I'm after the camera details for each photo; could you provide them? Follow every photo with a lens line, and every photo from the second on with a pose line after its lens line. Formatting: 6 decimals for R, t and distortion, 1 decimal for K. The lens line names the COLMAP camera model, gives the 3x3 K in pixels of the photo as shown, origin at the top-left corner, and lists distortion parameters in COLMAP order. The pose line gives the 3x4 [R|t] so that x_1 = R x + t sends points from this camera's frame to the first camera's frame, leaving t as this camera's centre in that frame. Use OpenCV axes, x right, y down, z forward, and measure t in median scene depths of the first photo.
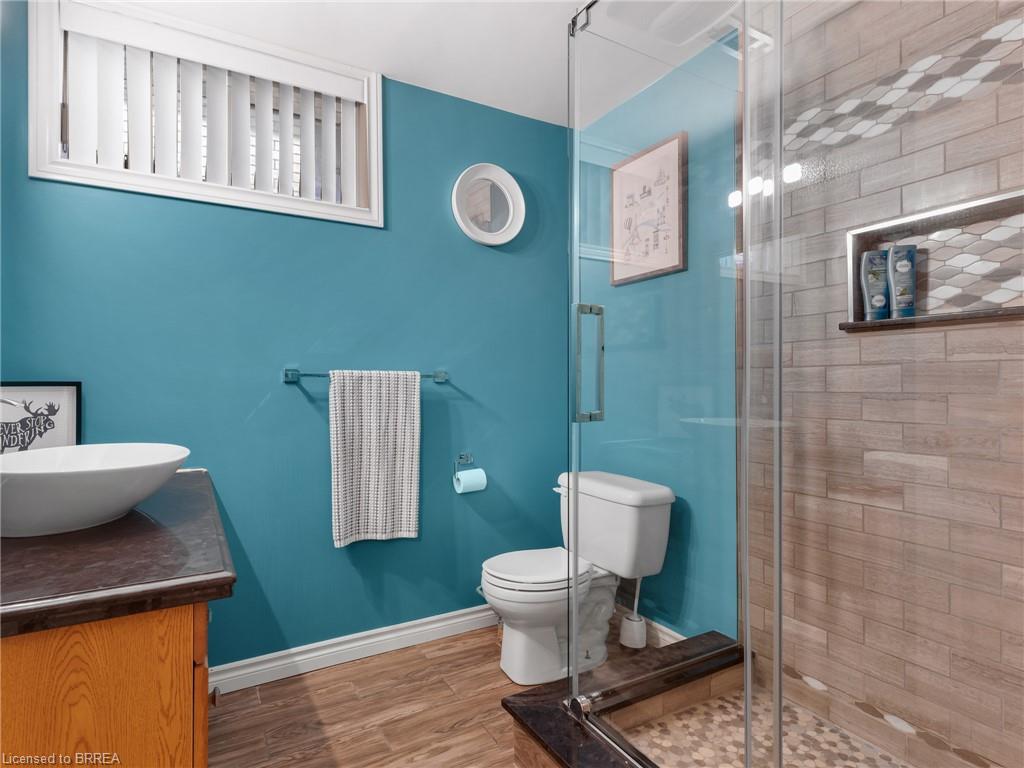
lens RADIAL K [[556.9, 0, 511.1], [0, 556.9, 380.7], [0, 0, 1]] dist [0.003834, -0.000008]
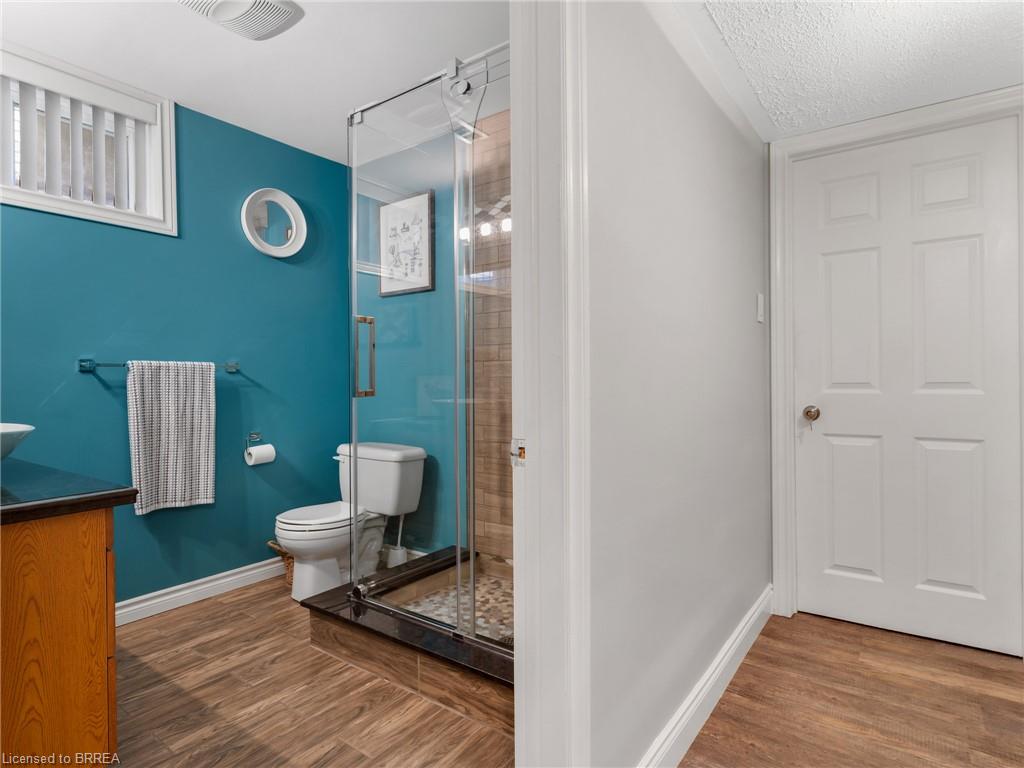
lens RADIAL K [[556.9, 0, 511.1], [0, 556.9, 380.7], [0, 0, 1]] dist [0.003834, -0.000008]
pose [[0.916372, -0.006615, 0.400272, -0.064909], [0.003336, 0.999955, 0.008889, 0.014239], [-0.400313, -0.006810, 0.916353, -0.342128]]
